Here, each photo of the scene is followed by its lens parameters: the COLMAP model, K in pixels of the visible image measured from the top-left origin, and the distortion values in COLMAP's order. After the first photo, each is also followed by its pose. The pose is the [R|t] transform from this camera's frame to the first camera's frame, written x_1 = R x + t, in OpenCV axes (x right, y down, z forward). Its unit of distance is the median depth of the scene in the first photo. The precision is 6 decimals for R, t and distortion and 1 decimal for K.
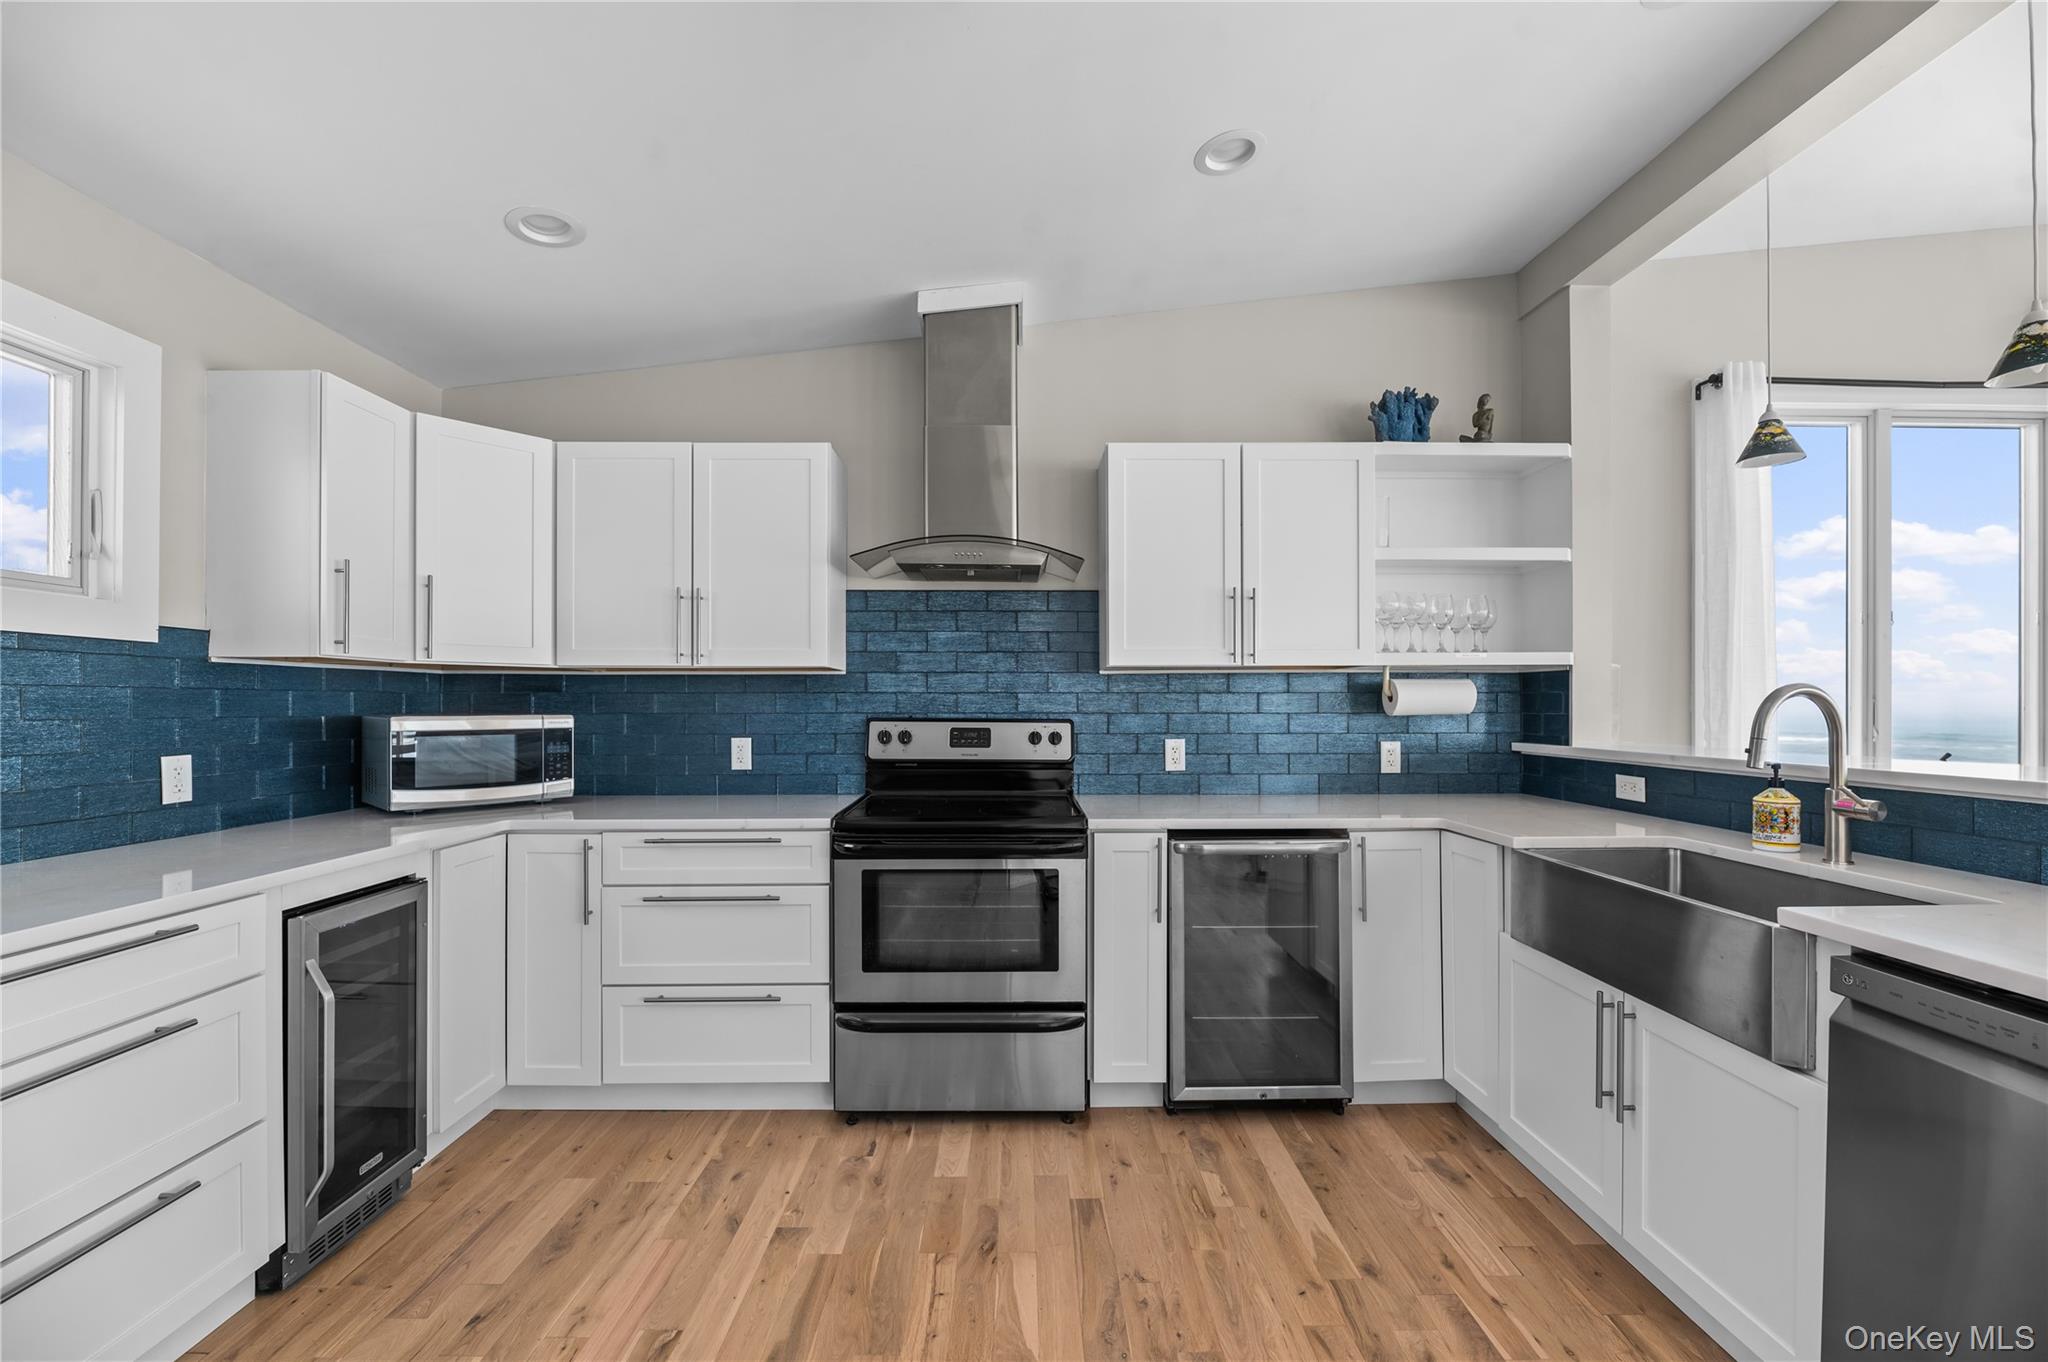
lens RADIAL K [[858.5, 0, 1022.8], [0, 858.5, 689.4], [0, 0, 1]] dist [-0.000757, -0.000183]
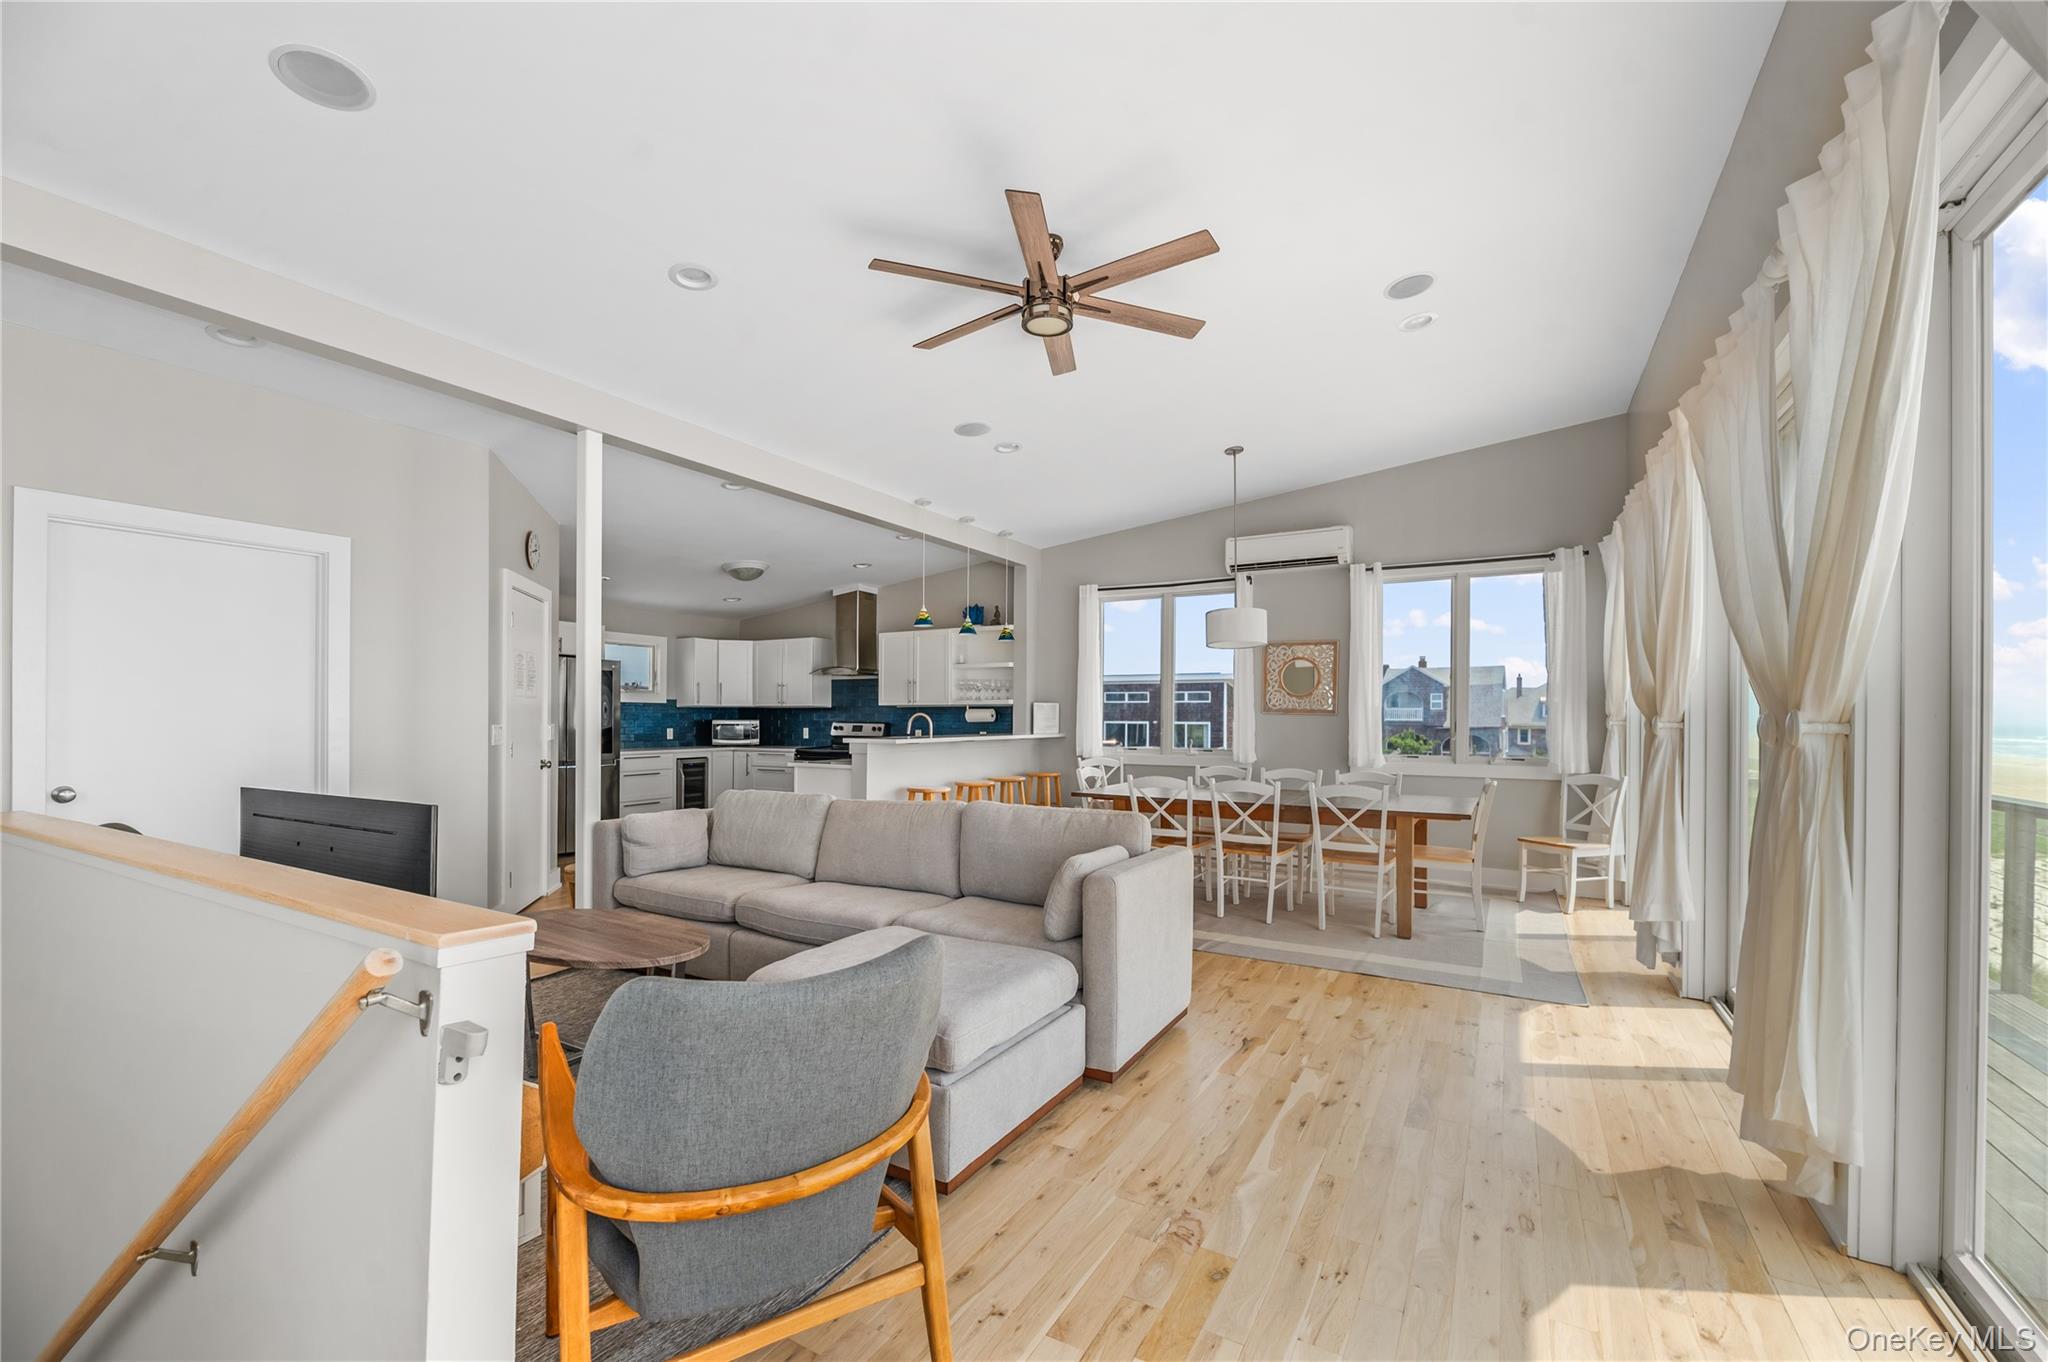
lens RADIAL K [[858.5, 0, 1026.1], [0, 858.5, 695.2], [0, 0, 1]] dist [-0.000757, -0.000183]
pose [[0.868797, -0.012377, -0.495013, 2.202316], [0.004355, 0.999840, -0.017355, -0.007210], [0.495149, 0.012922, 0.868712, -1.522840]]
